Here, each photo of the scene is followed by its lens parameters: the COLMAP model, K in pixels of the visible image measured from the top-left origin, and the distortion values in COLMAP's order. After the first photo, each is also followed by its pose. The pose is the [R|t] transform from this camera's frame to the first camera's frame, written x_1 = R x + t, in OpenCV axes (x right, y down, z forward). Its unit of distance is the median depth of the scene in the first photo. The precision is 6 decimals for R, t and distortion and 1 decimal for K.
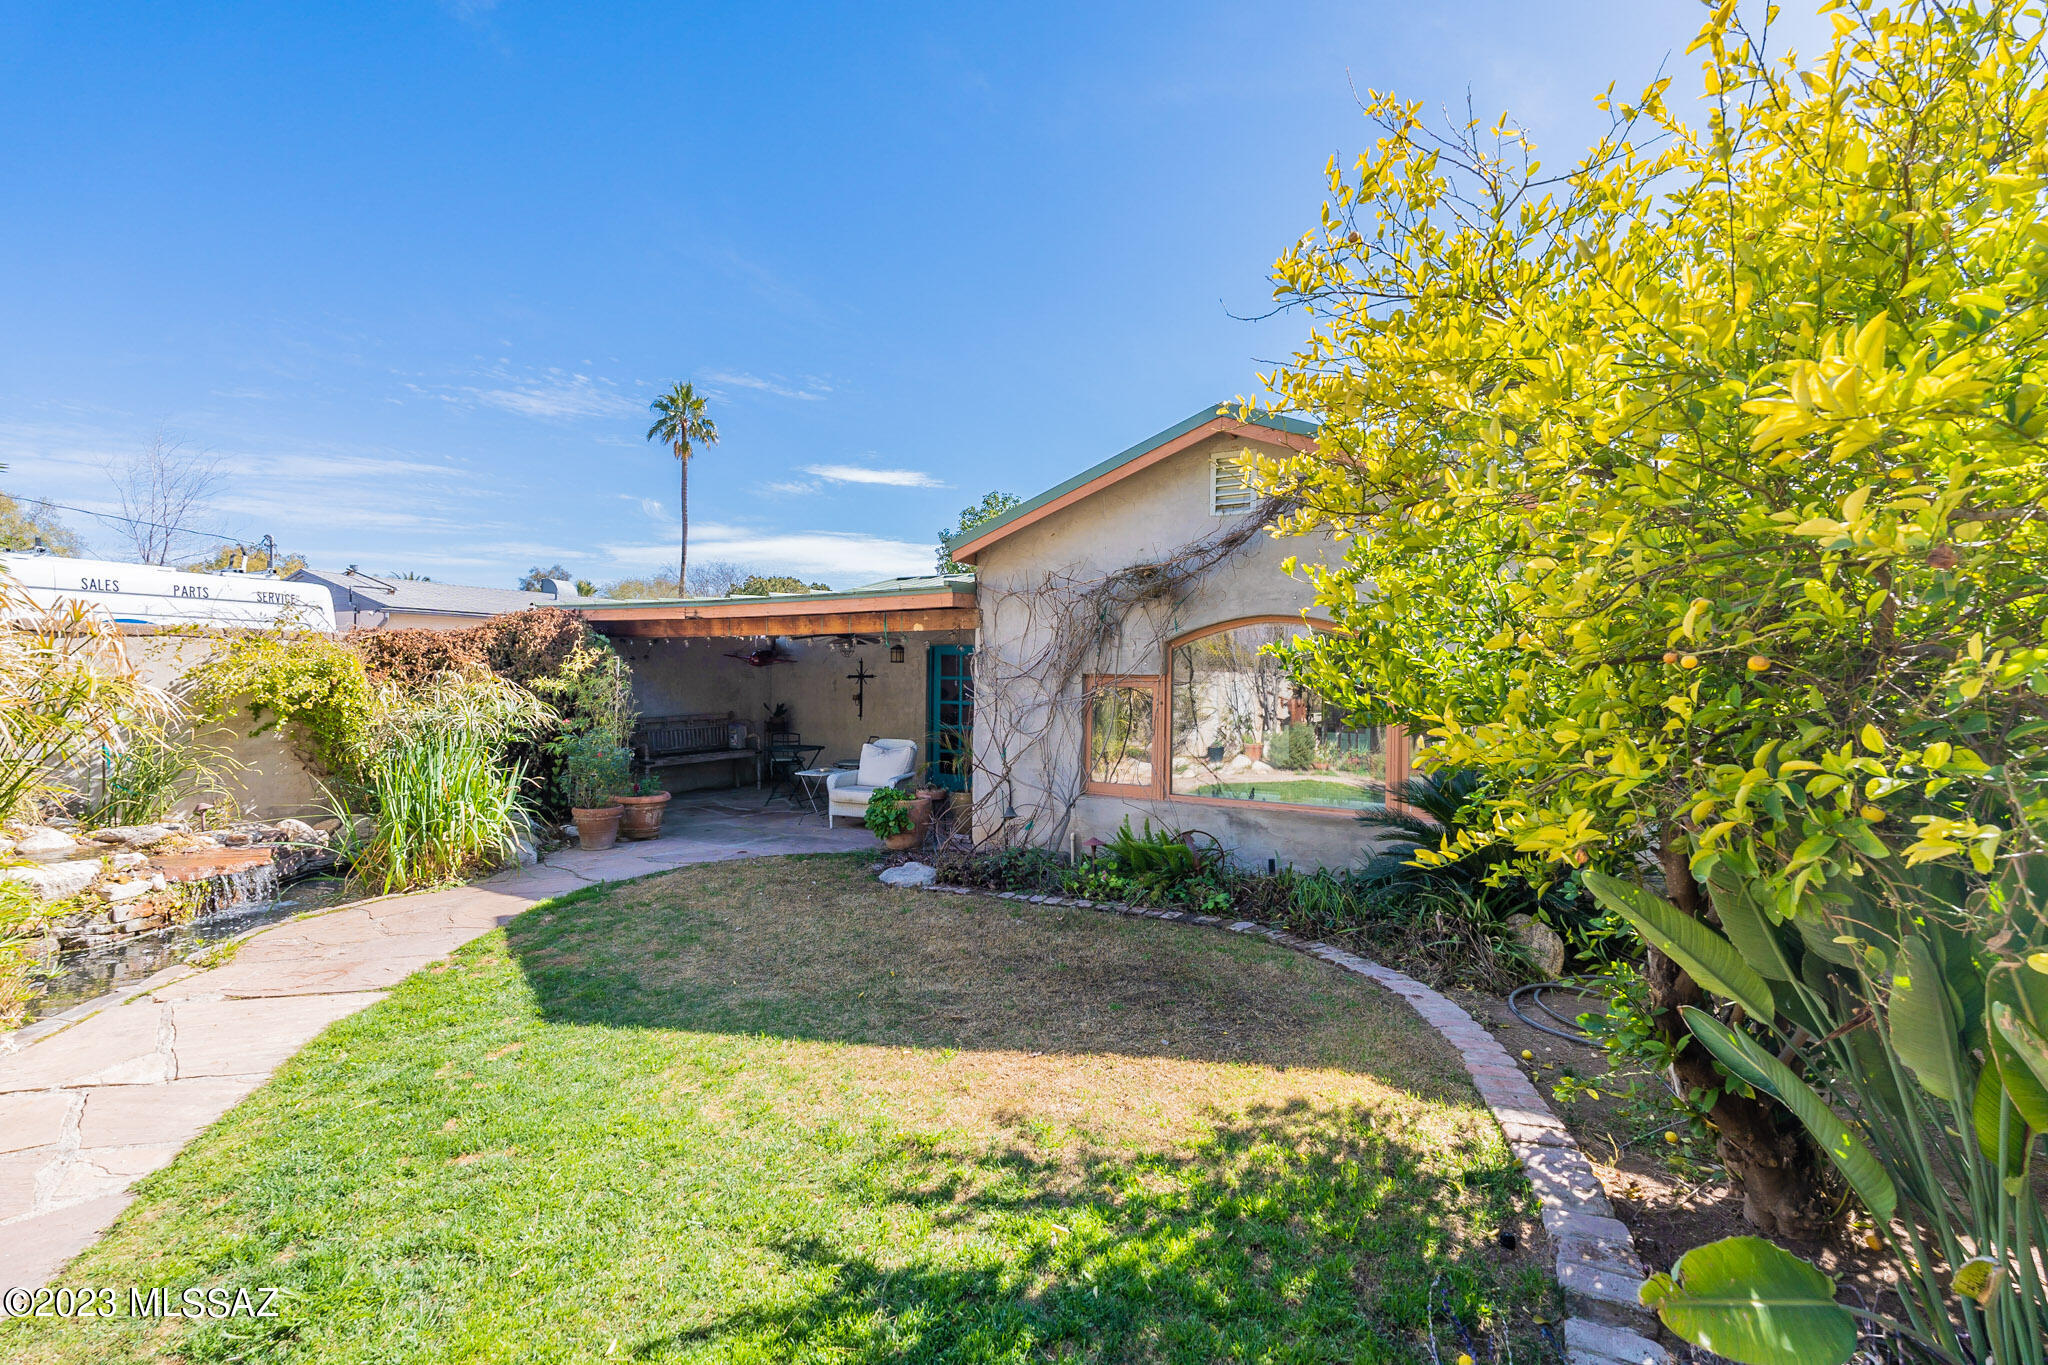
lens RADIAL K [[902.4, 0, 1024.6], [0, 902.4, 684.6], [0, 0, 1]] dist [-0.003926, -0.000370]
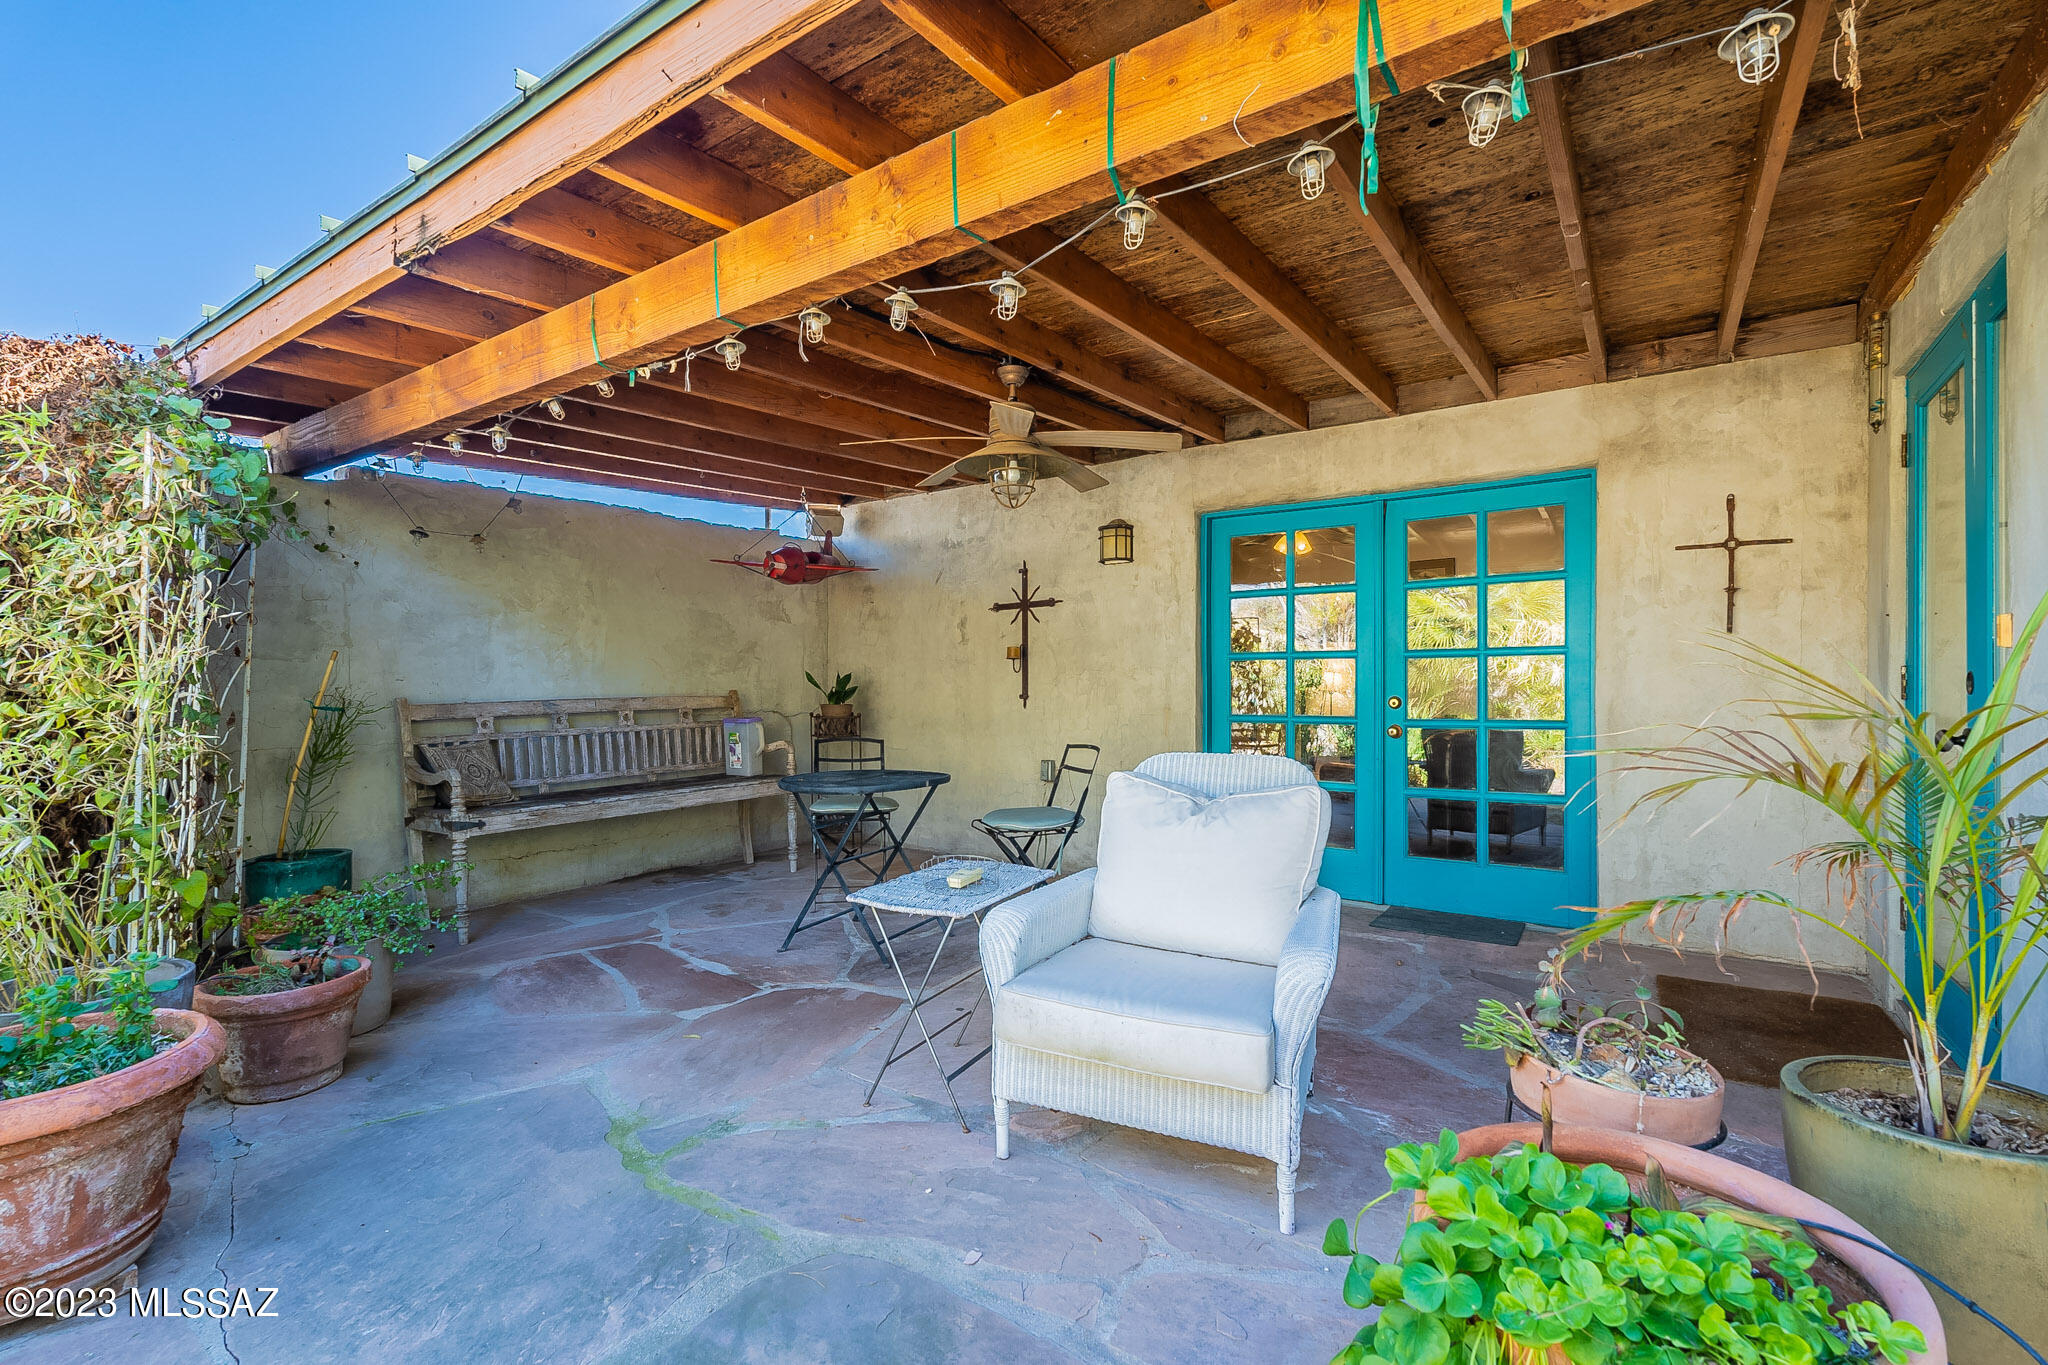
lens RADIAL K [[902.4, 0, 1024.6], [0, 902.4, 684.6], [0, 0, 1]] dist [-0.003926, -0.000370]
pose [[0.994200, -0.015189, -0.106473, -0.155652], [0.014148, 0.999844, -0.010532, 0.037720], [0.106617, 0.008964, 0.994260, 0.658022]]
